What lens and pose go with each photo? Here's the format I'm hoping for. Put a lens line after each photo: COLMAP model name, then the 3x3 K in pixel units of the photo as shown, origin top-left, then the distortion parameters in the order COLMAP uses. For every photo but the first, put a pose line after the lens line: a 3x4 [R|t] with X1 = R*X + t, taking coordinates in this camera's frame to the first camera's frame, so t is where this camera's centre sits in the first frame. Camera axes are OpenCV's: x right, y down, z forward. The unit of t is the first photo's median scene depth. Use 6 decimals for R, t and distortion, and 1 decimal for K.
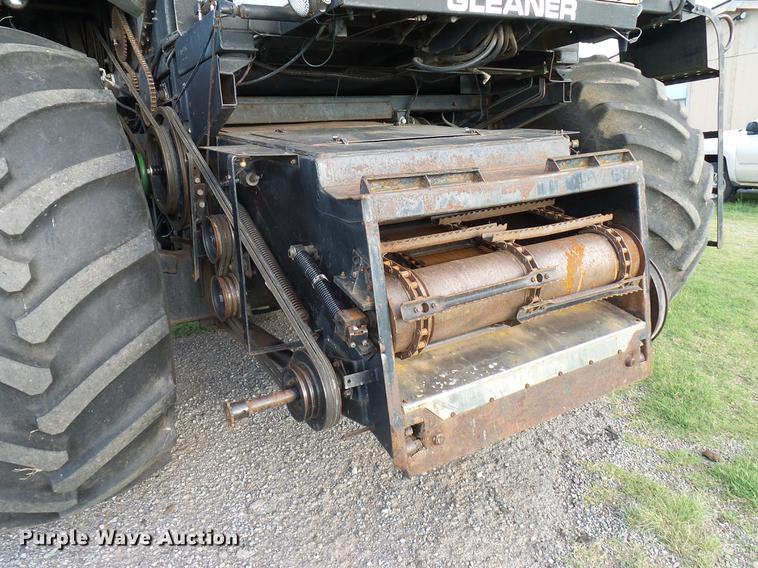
lens RADIAL K [[596.2, 0, 379.0], [0, 596.2, 284.0], [0, 0, 1]] dist [0.013263, 0.002572]
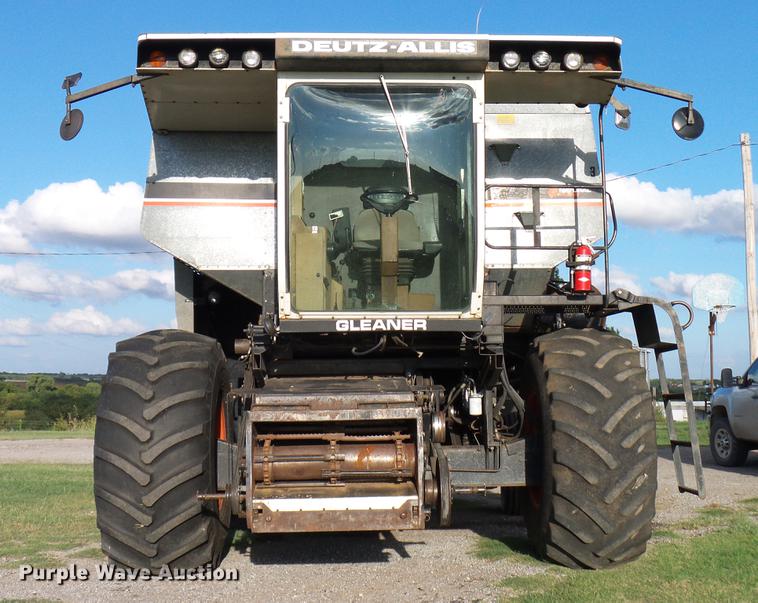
lens RADIAL K [[1061.0, 0, 378.4], [0, 1061.0, 274.8], [0, 0, 1]] dist [0.002365, -0.031706]
pose [[0.861690, -0.006509, -0.507394, 2.070653], [-0.152781, 0.950191, -0.271653, 0.334814], [0.483890, 0.311601, 0.817775, -1.976148]]
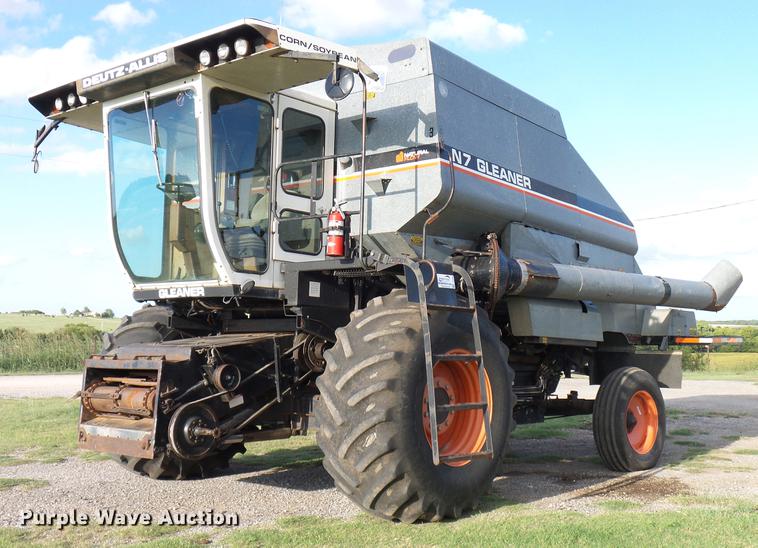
lens RADIAL K [[897.0, 0, 379.0], [0, 897.0, 274.0], [0, 0, 1]] dist [-0.006976, 0.001542]
pose [[0.272489, -0.010903, -0.962097, 4.082834], [-0.238156, 0.968056, -0.078422, -0.466725], [0.932219, 0.250499, 0.261188, 0.817095]]
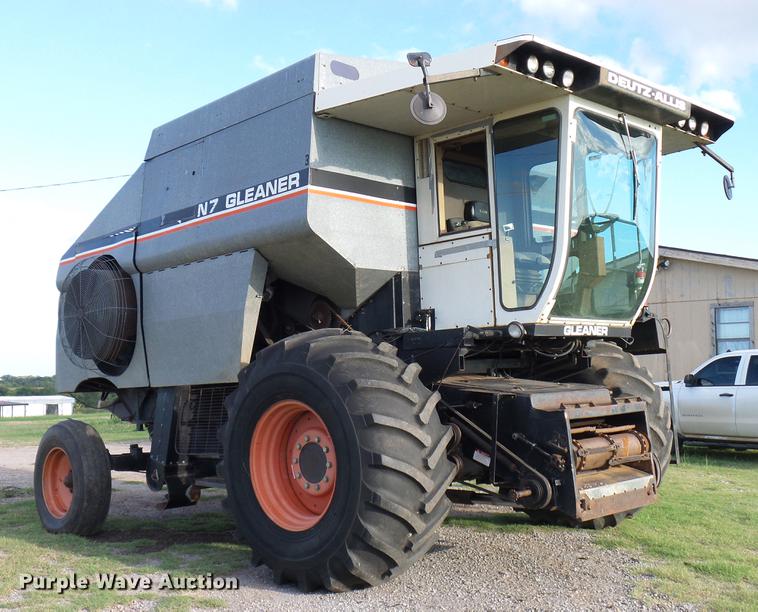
lens RADIAL K [[1011.1, 0, 379.0], [0, 1011.1, 306.0], [0, 0, 1]] dist [-0.013878, -0.059903]
pose [[0.970221, 0.048140, 0.237389, -1.476239], [0.025226, 0.954640, -0.296693, 0.563119], [-0.240904, 0.293846, 0.924997, -2.415582]]
